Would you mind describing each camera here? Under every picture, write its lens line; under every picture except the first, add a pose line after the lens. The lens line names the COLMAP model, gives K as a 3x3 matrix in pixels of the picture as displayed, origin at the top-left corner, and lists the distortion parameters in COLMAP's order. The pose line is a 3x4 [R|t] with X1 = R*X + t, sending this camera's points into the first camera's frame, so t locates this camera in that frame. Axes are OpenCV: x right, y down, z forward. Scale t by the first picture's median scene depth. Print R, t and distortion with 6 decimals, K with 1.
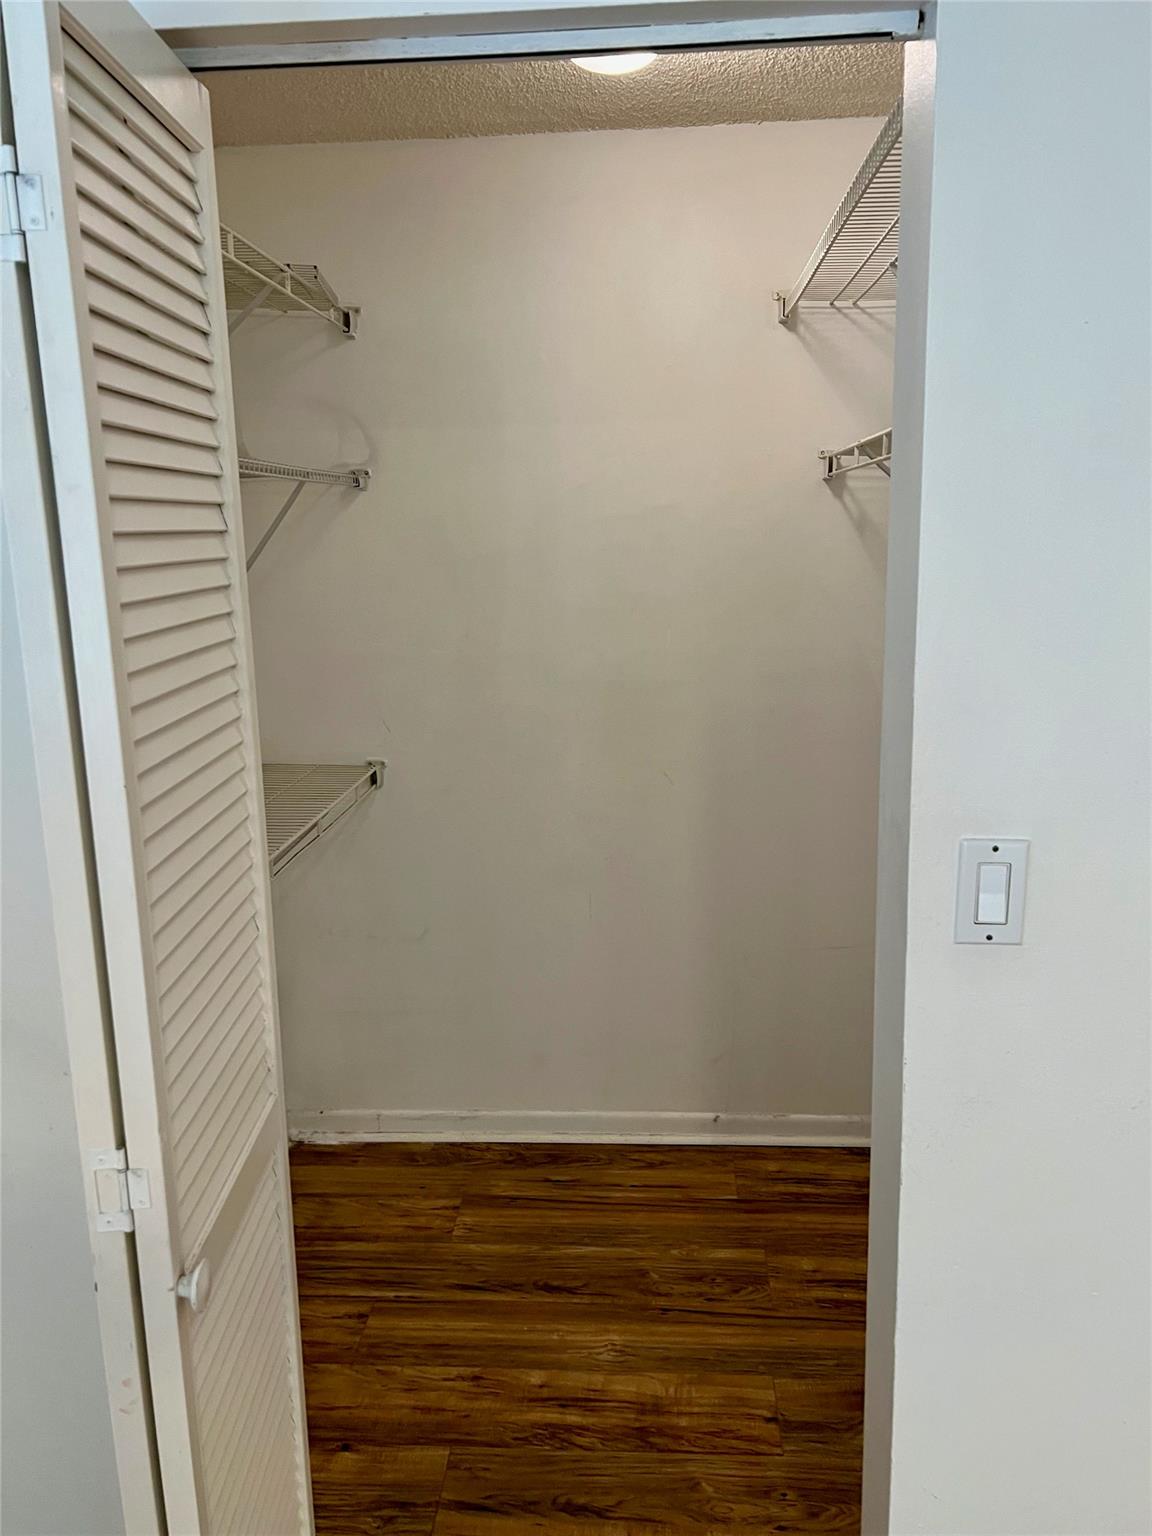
lens RADIAL K [[1159.1, 0, 581.5], [0, 1159.1, 774.2], [0, 0, 1]] dist [0.060413, -0.068616]
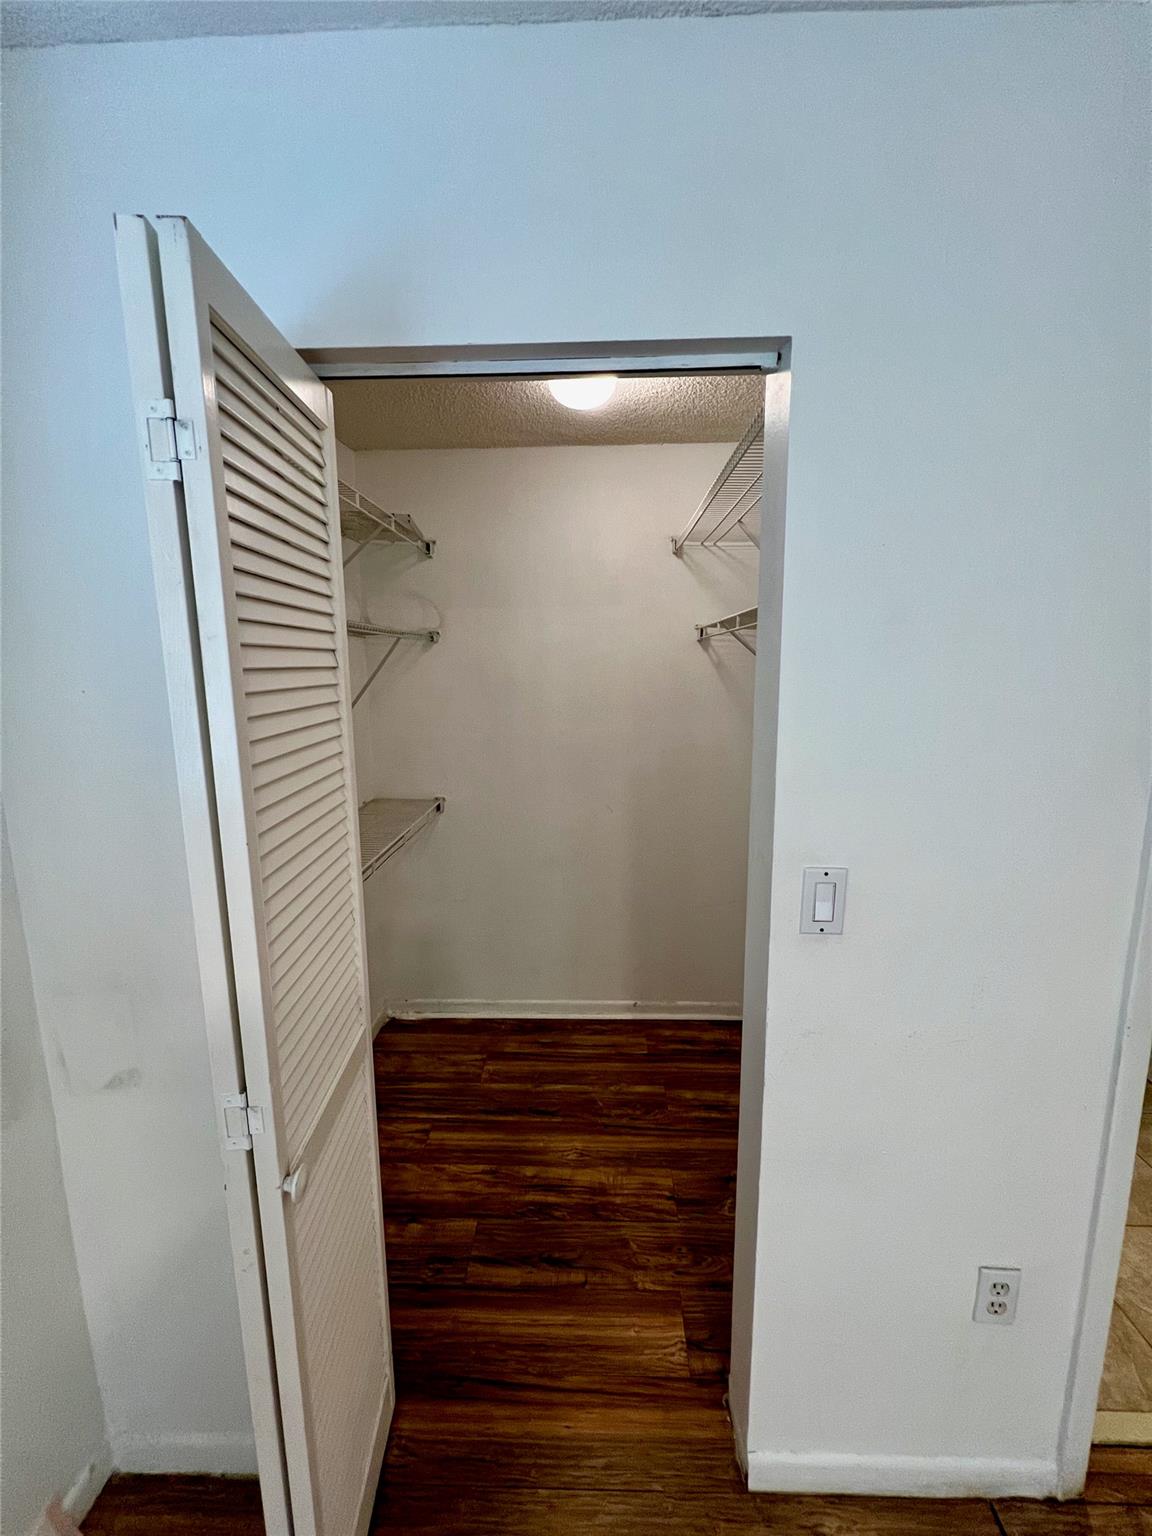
lens RADIAL K [[616.1, 0, 576.7], [0, 616.1, 766.3], [0, 0, 1]] dist [-0.003633, 0.001040]
pose [[0.999446, 0.008390, 0.032201, -0.005366], [-0.006938, 0.998965, -0.044950, -0.024238], [-0.032545, 0.044702, 0.998470, 0.103689]]
